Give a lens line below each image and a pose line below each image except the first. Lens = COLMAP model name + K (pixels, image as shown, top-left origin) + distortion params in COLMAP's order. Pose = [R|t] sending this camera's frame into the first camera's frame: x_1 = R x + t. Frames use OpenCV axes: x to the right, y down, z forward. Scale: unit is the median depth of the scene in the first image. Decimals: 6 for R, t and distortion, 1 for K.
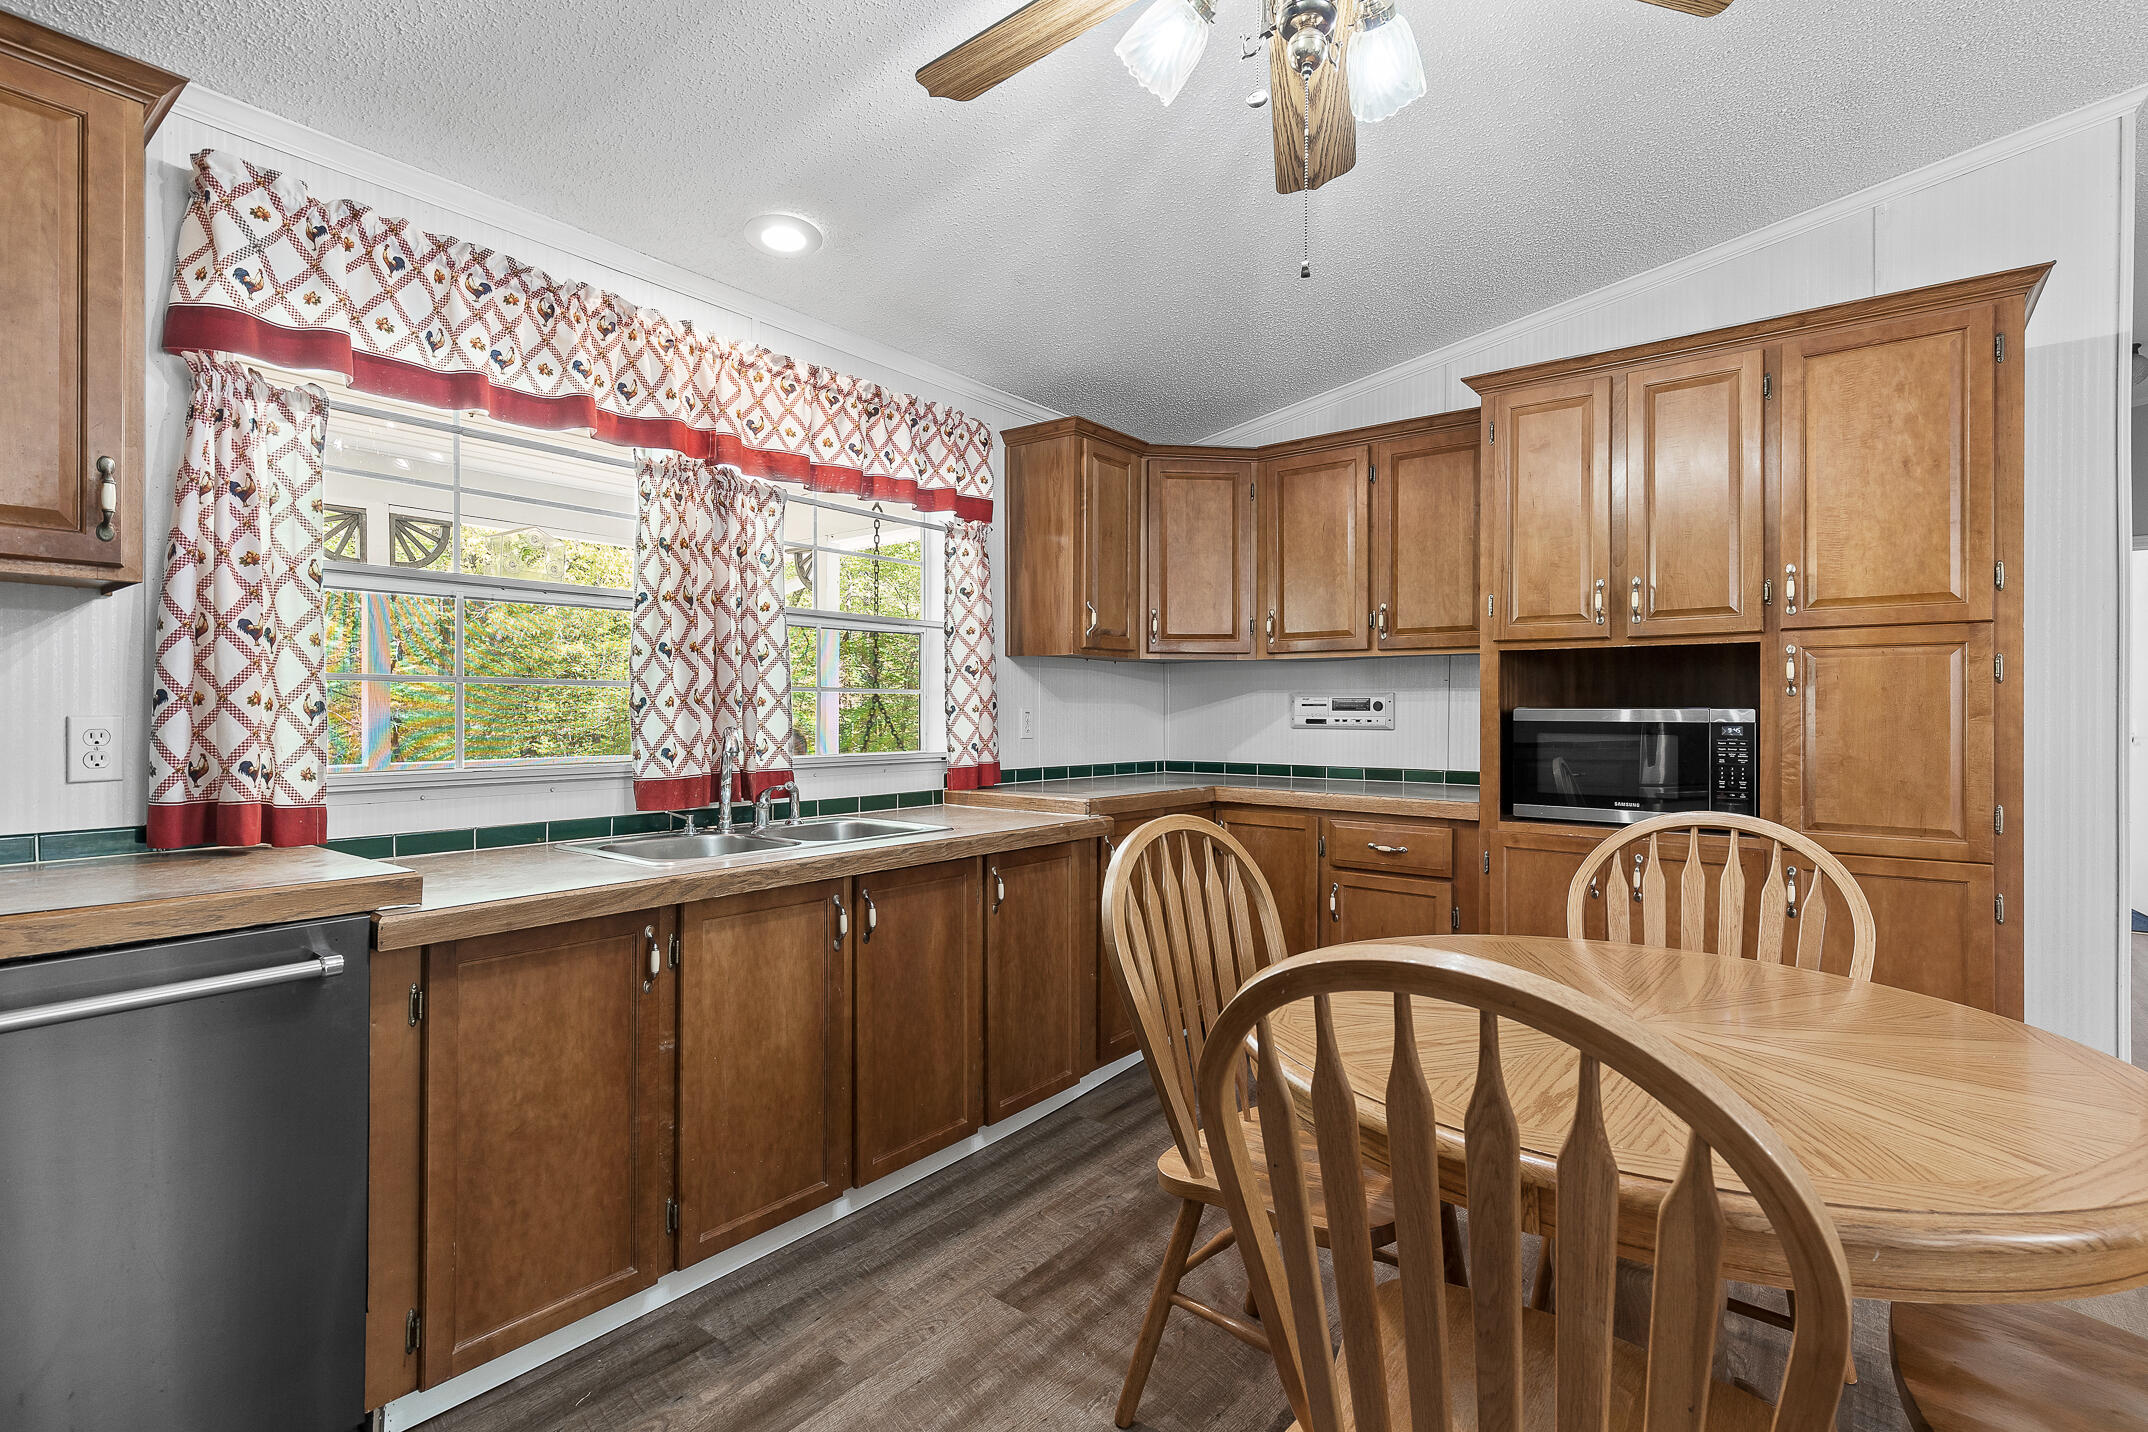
lens RADIAL K [[971.6, 0, 1082.0], [0, 971.6, 717.0], [0, 0, 1]] dist [0.010200, -0.002238]
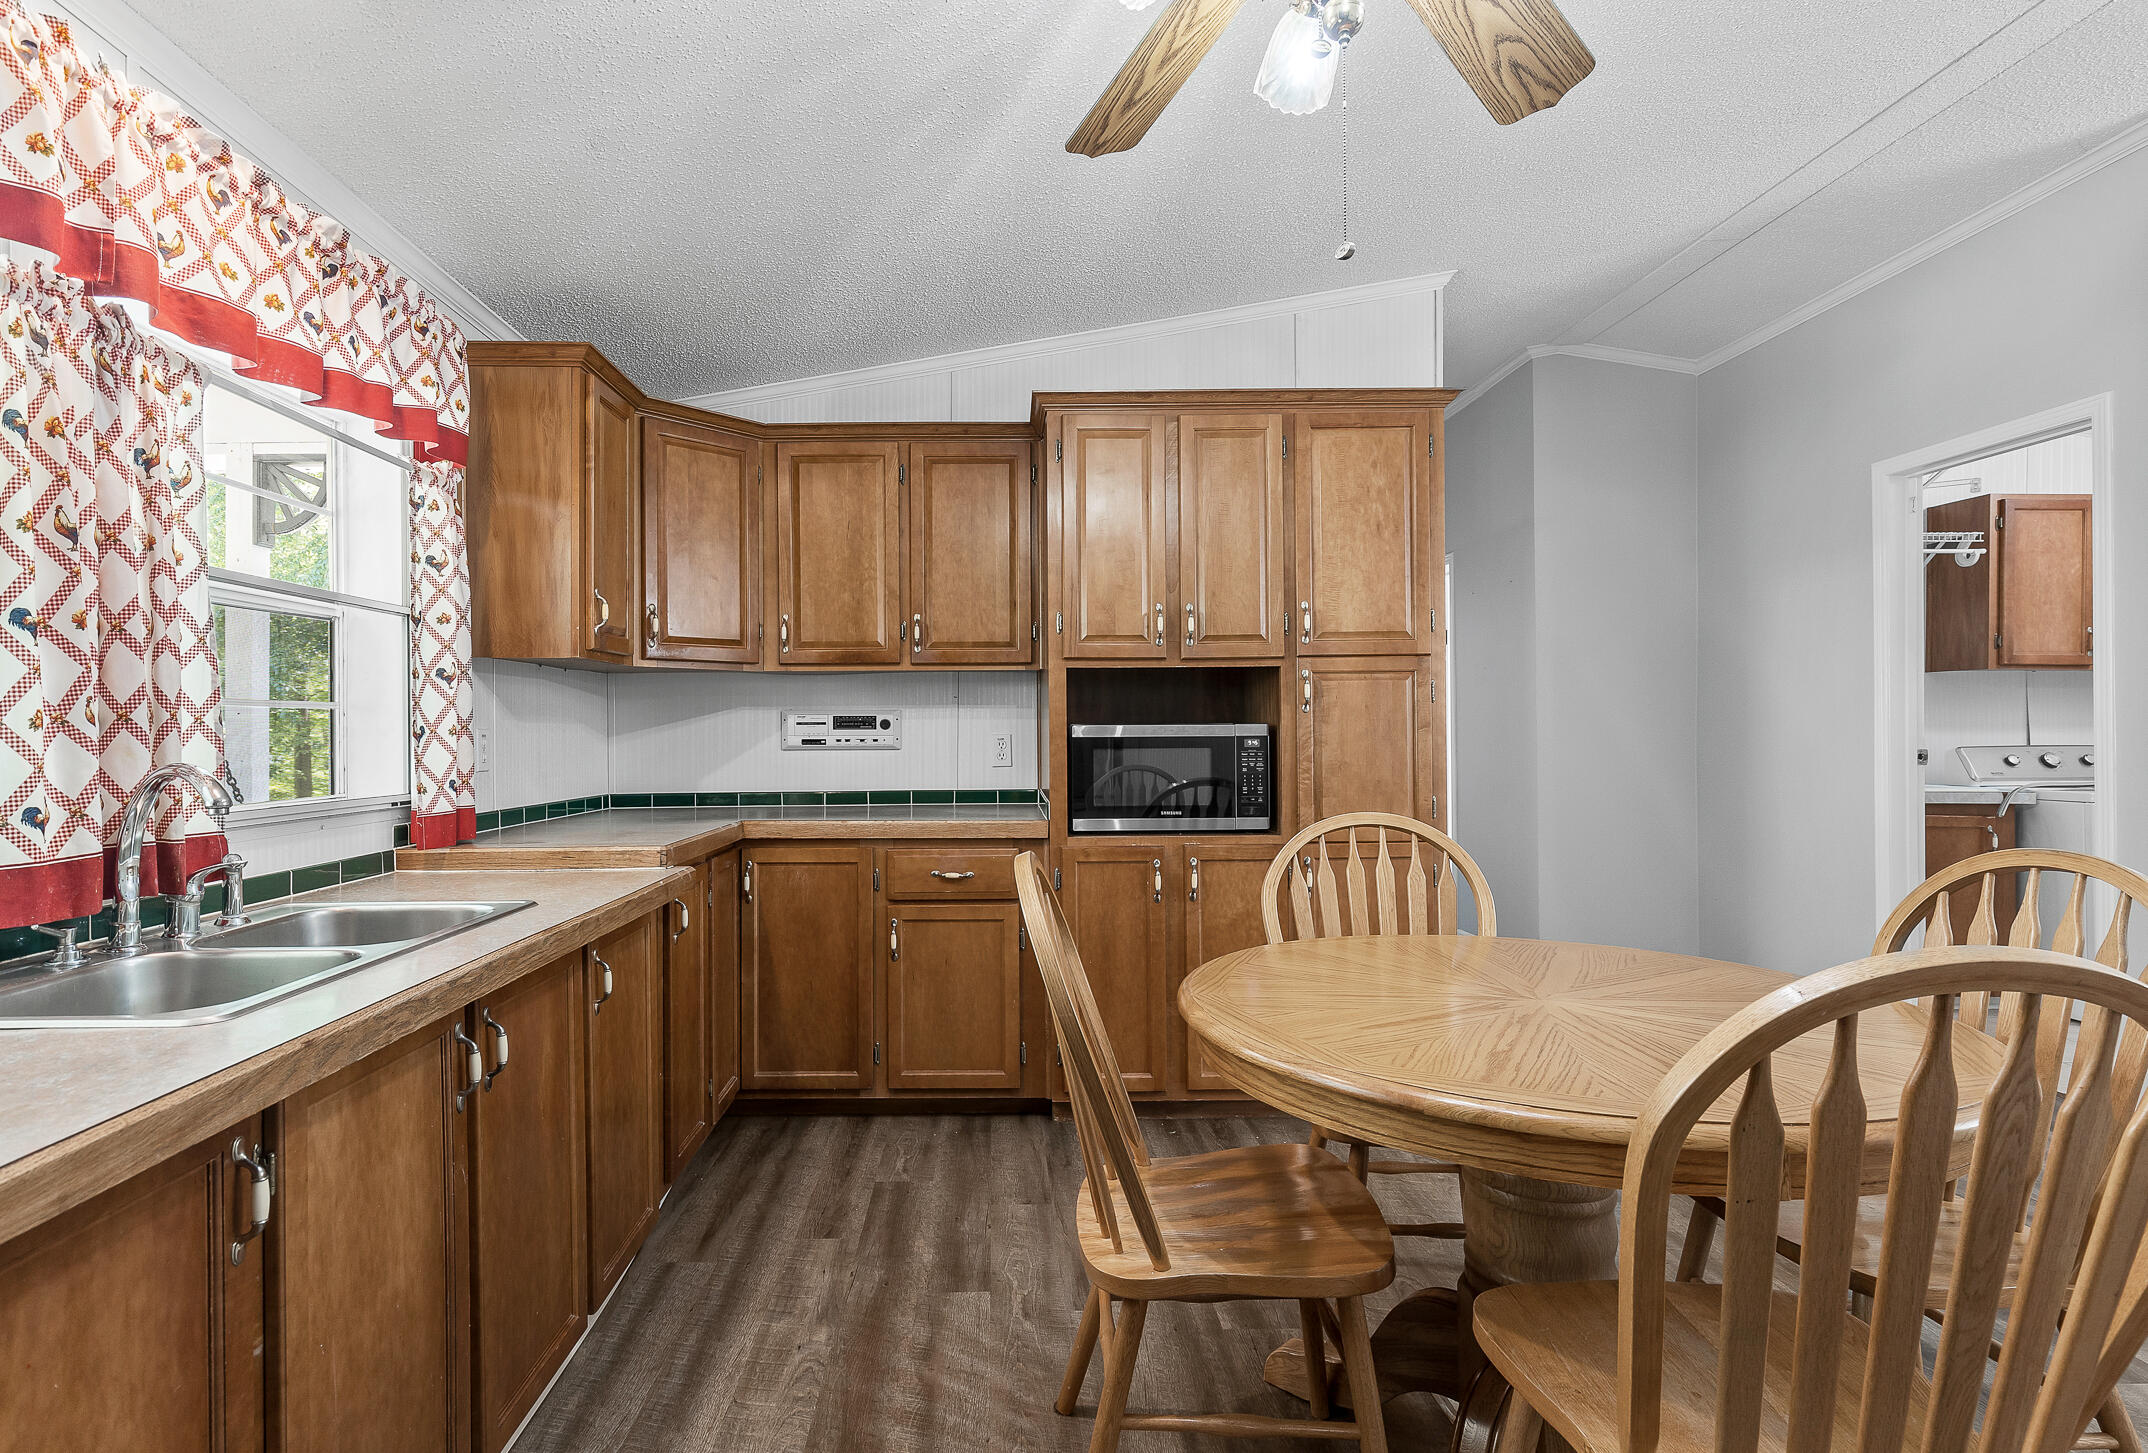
lens RADIAL K [[1046.8, 0, 1053.3], [0, 1046.8, 731.9], [0, 0, 1]] dist [0.001837, 0.000969]
pose [[0.795339, -0.010176, 0.606080, -0.263945], [0.014152, 0.999898, -0.001783, -0.000031], [-0.606000, 0.009995, 0.795402, 0.164406]]
